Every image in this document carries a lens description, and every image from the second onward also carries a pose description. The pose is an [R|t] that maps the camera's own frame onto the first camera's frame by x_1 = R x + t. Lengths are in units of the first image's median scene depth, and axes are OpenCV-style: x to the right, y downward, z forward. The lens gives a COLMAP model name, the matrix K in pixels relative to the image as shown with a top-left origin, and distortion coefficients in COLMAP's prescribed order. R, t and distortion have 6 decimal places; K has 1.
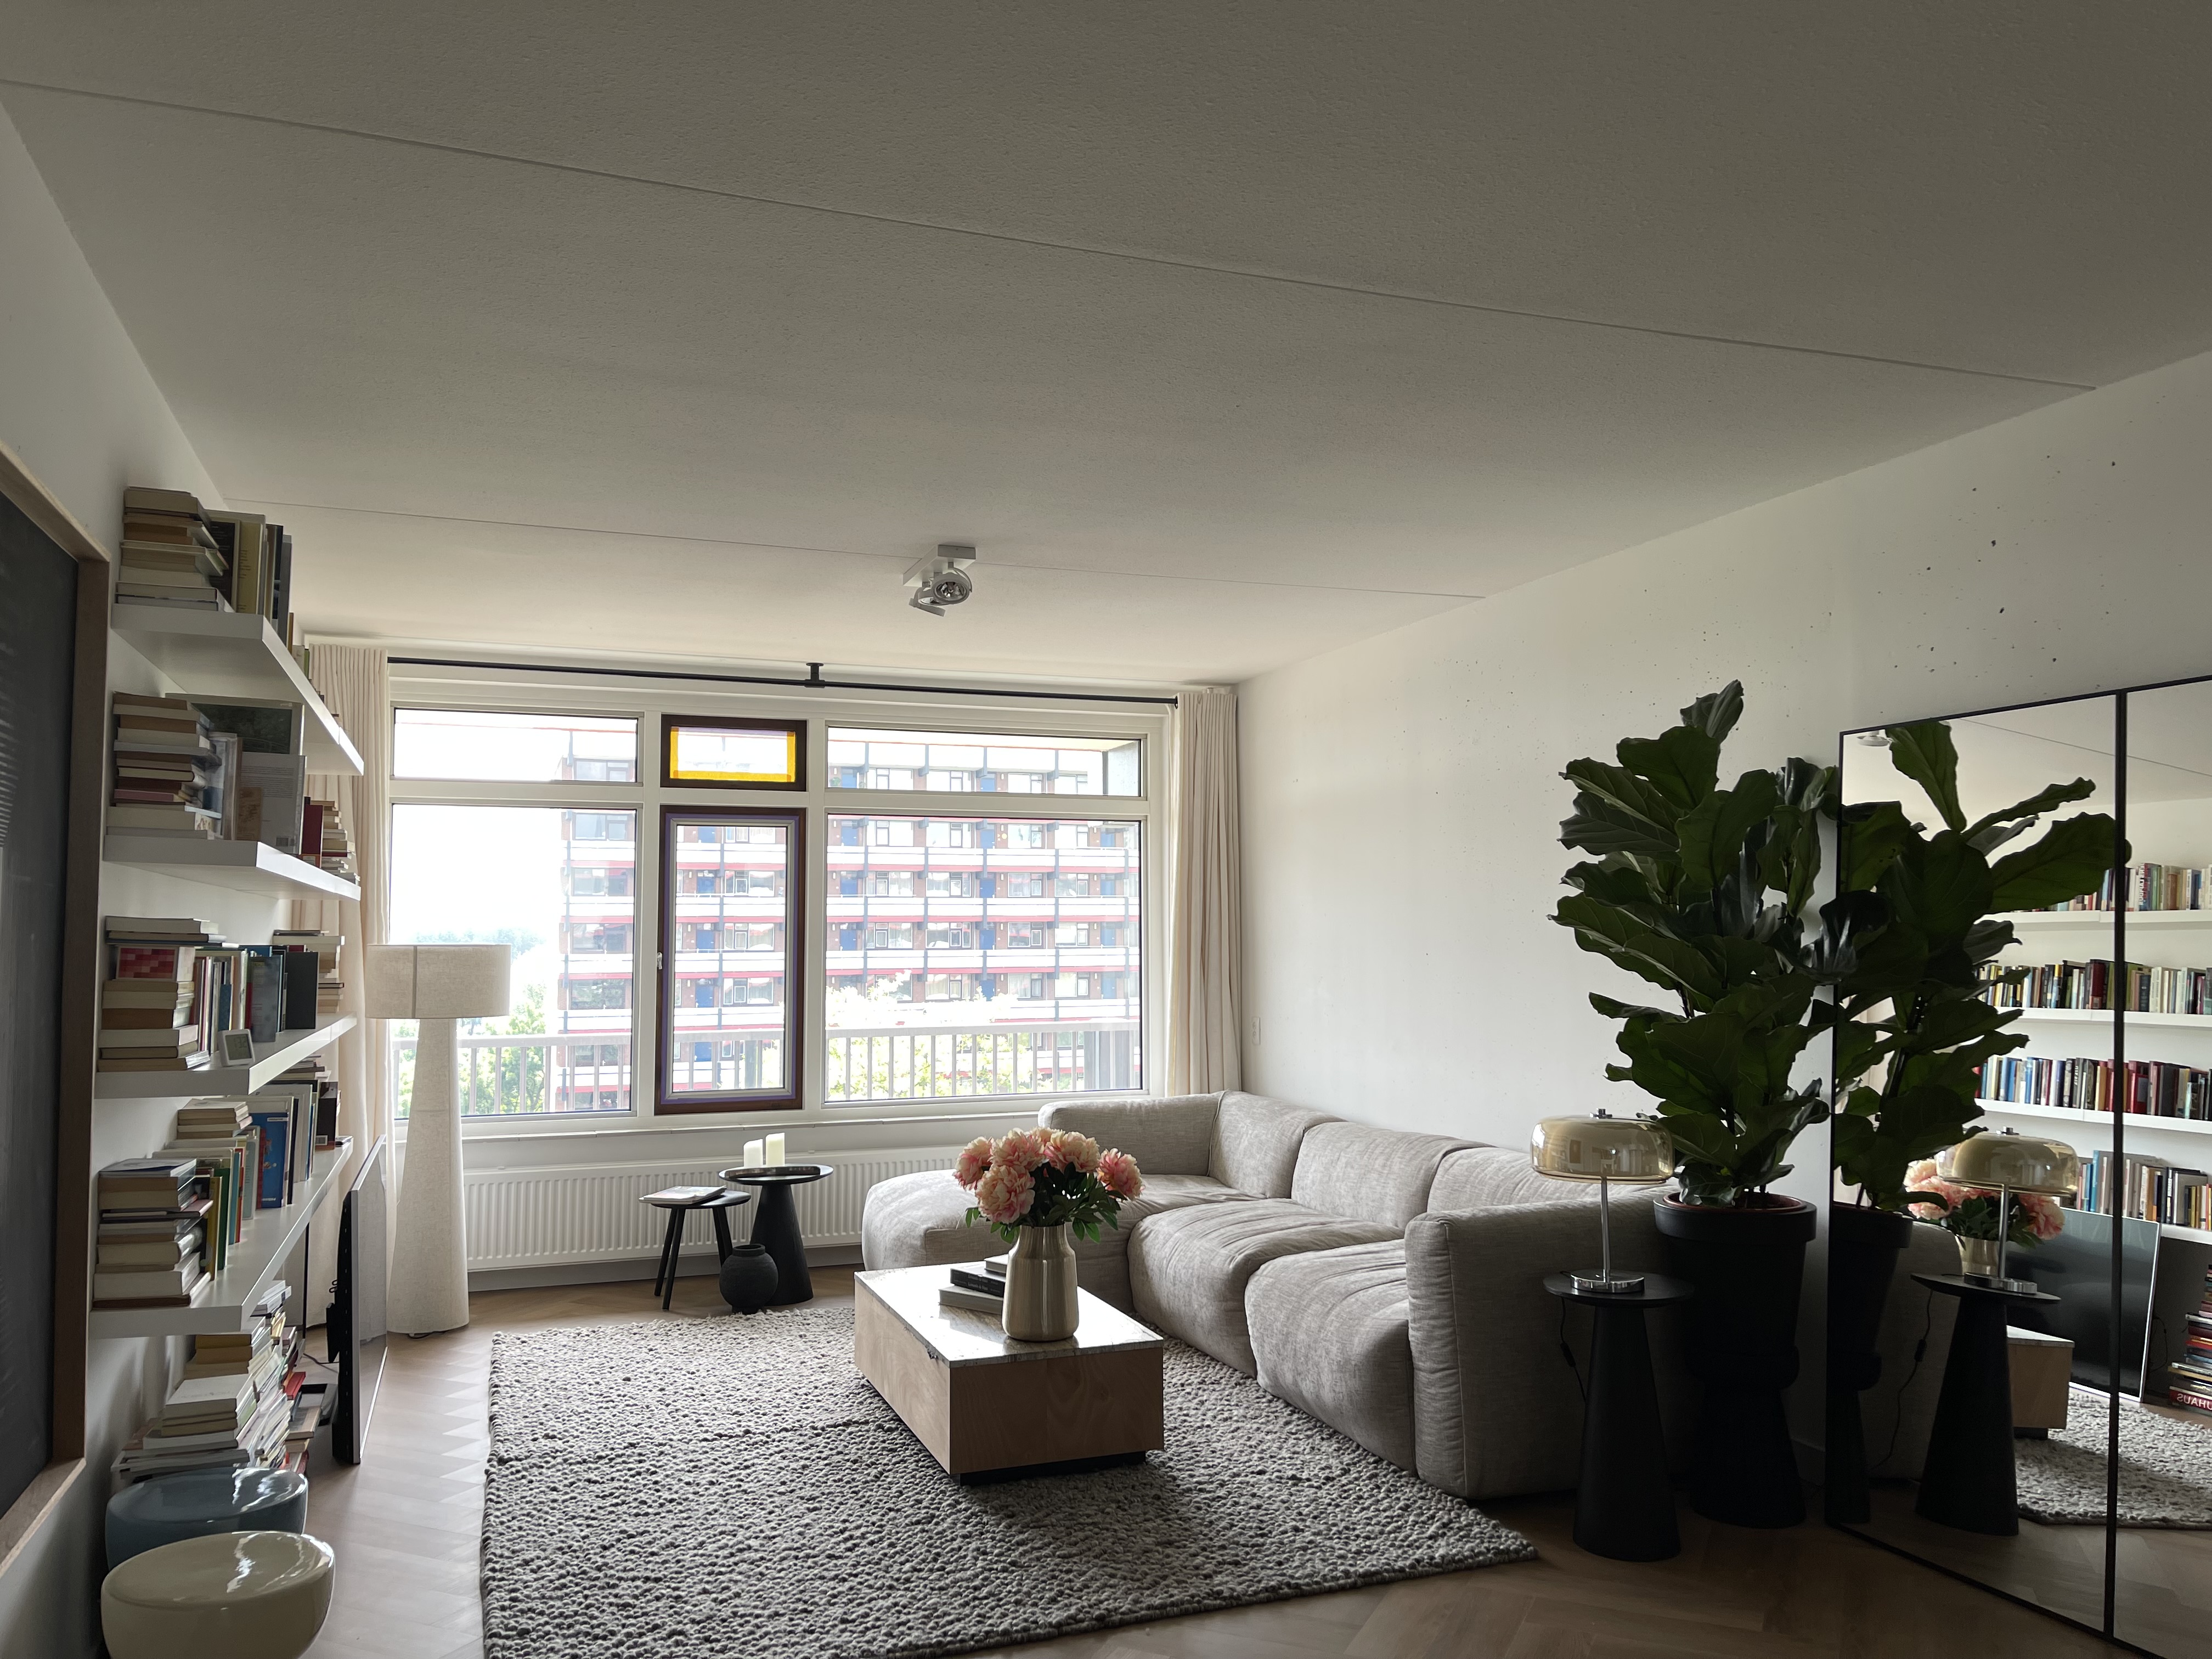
lens RADIAL K [[1655.2, 0, 1110.3], [0, 1655.2, 830.5], [0, 0, 1]] dist [0.029299, 0.002327]
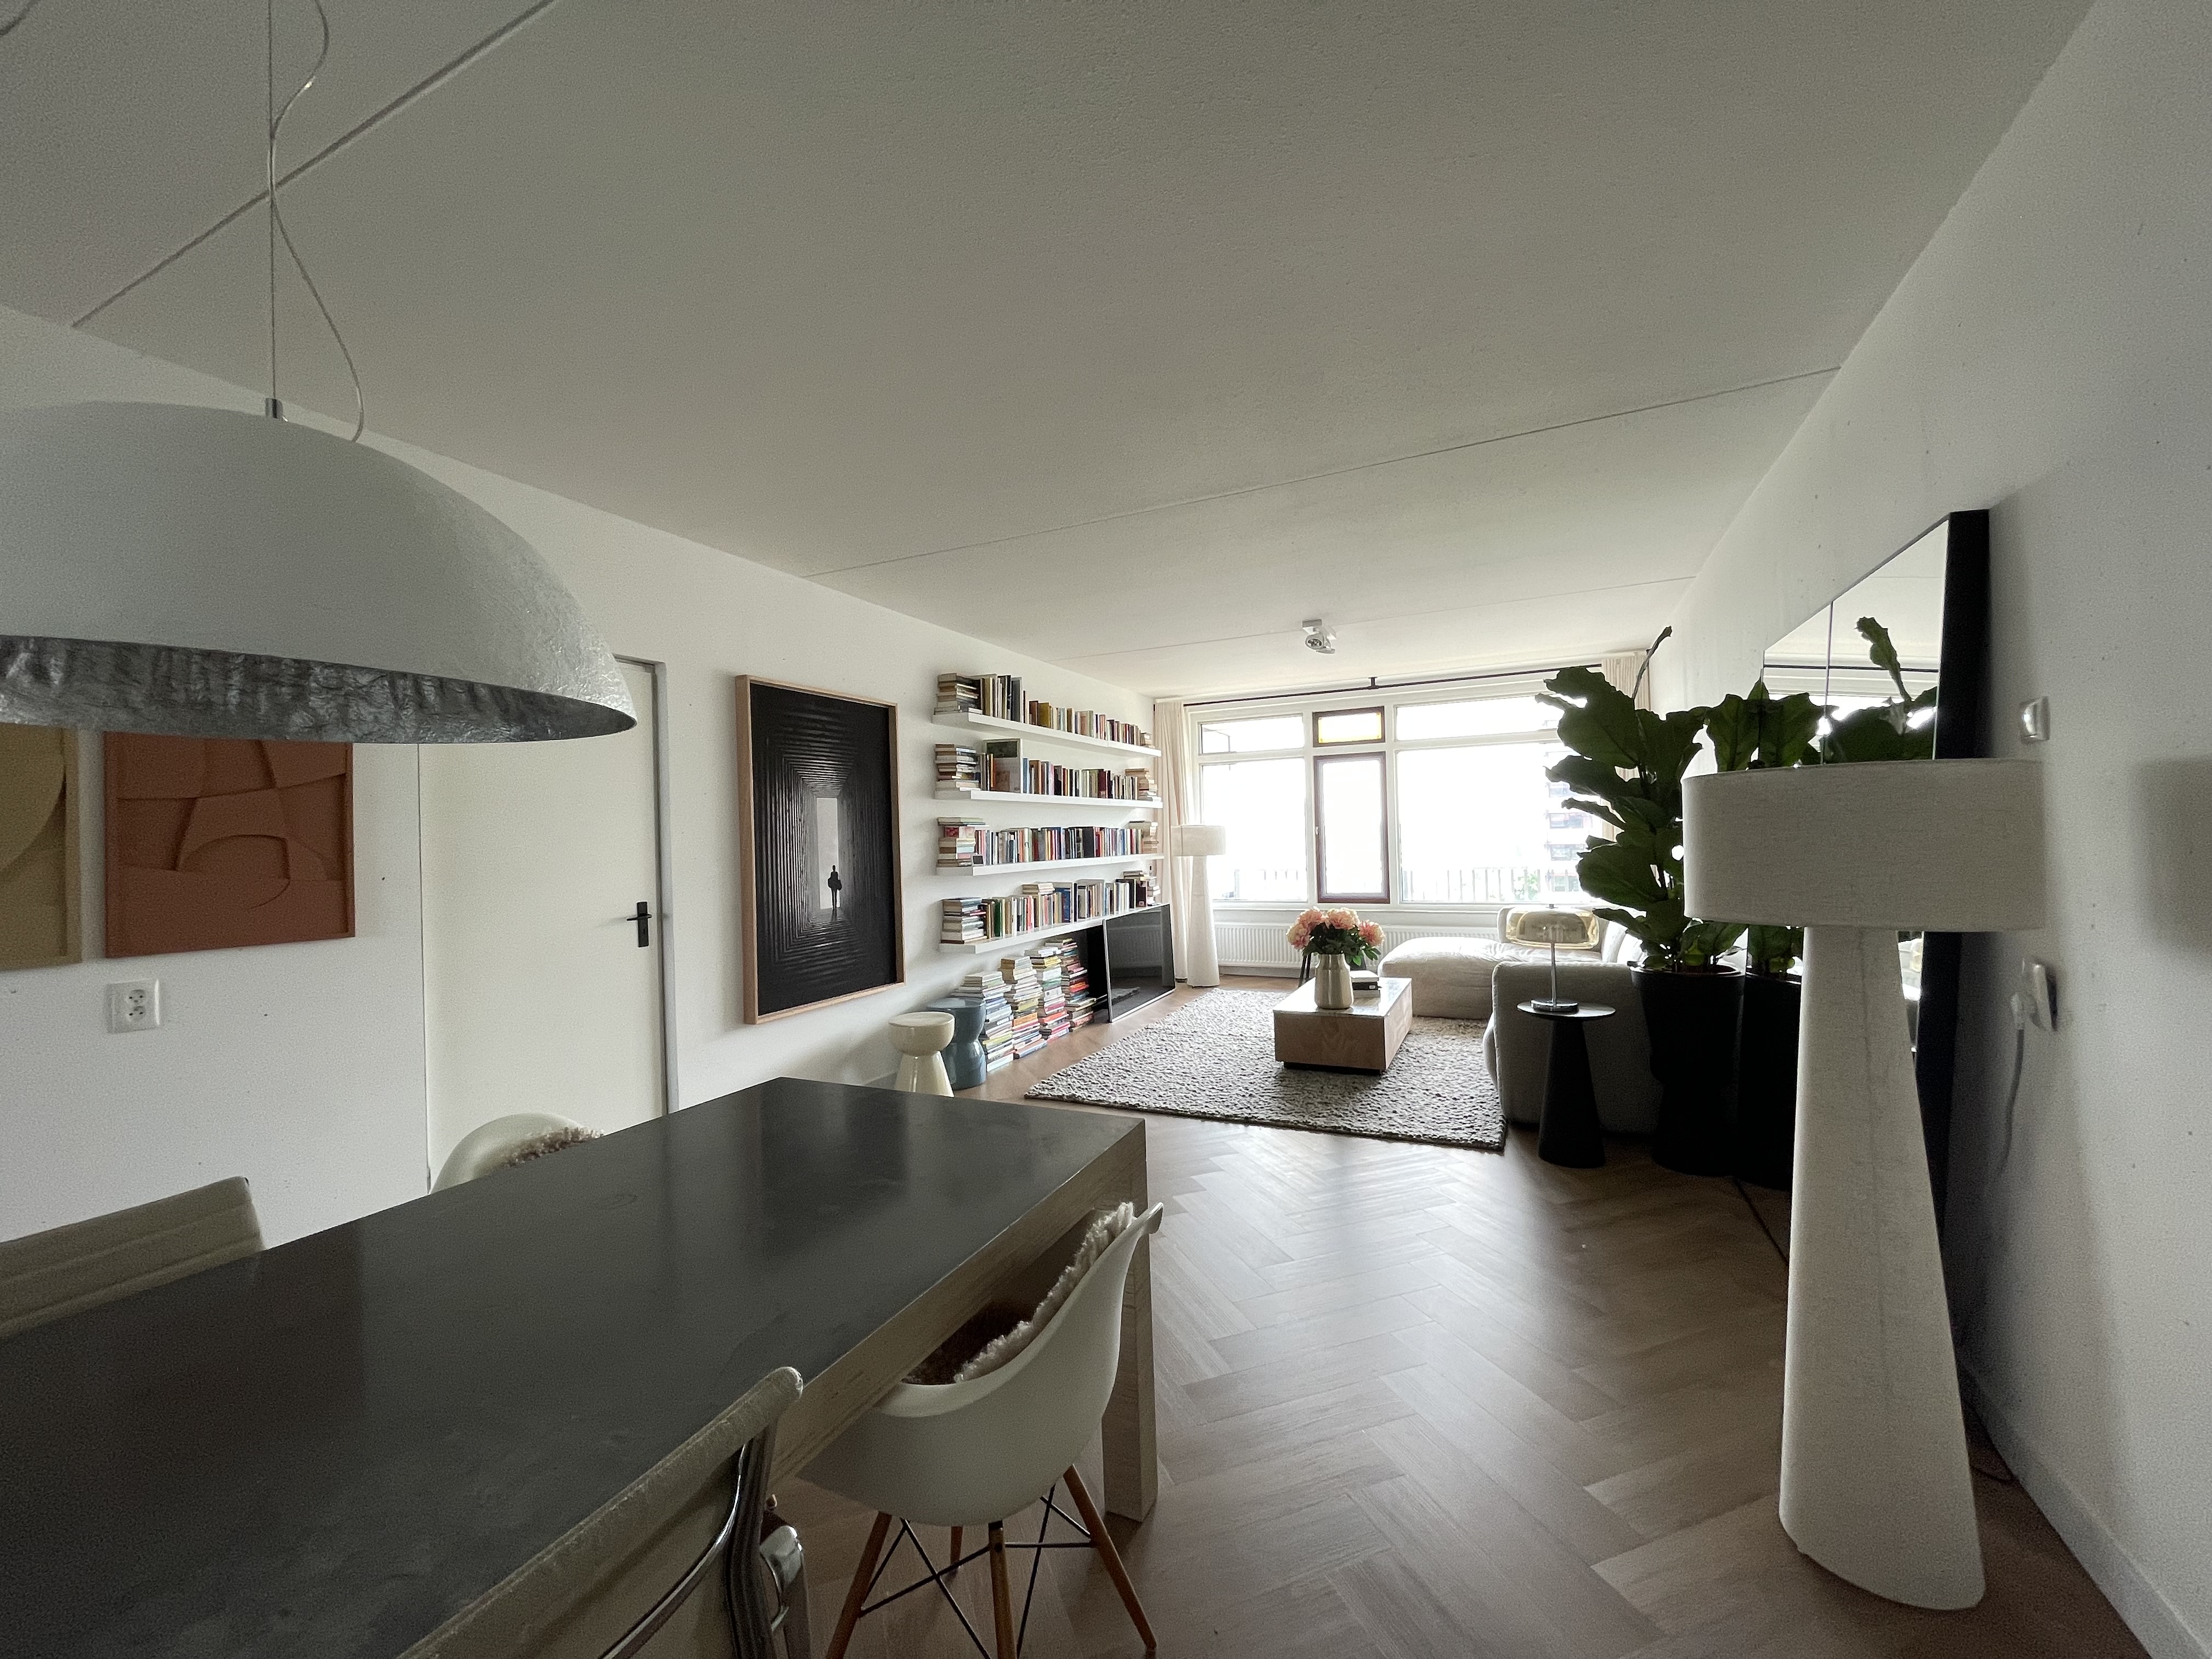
lens RADIAL K [[882.3, 0, 1107.6], [0, 882.3, 830.2], [0, 0, 1]] dist [-0.016025, -0.000277]
pose [[0.691096, -0.022075, -0.722426, 0.406857], [0.073660, 0.996480, 0.040017, 0.016801], [0.719000, -0.080870, 0.690289, 0.049140]]
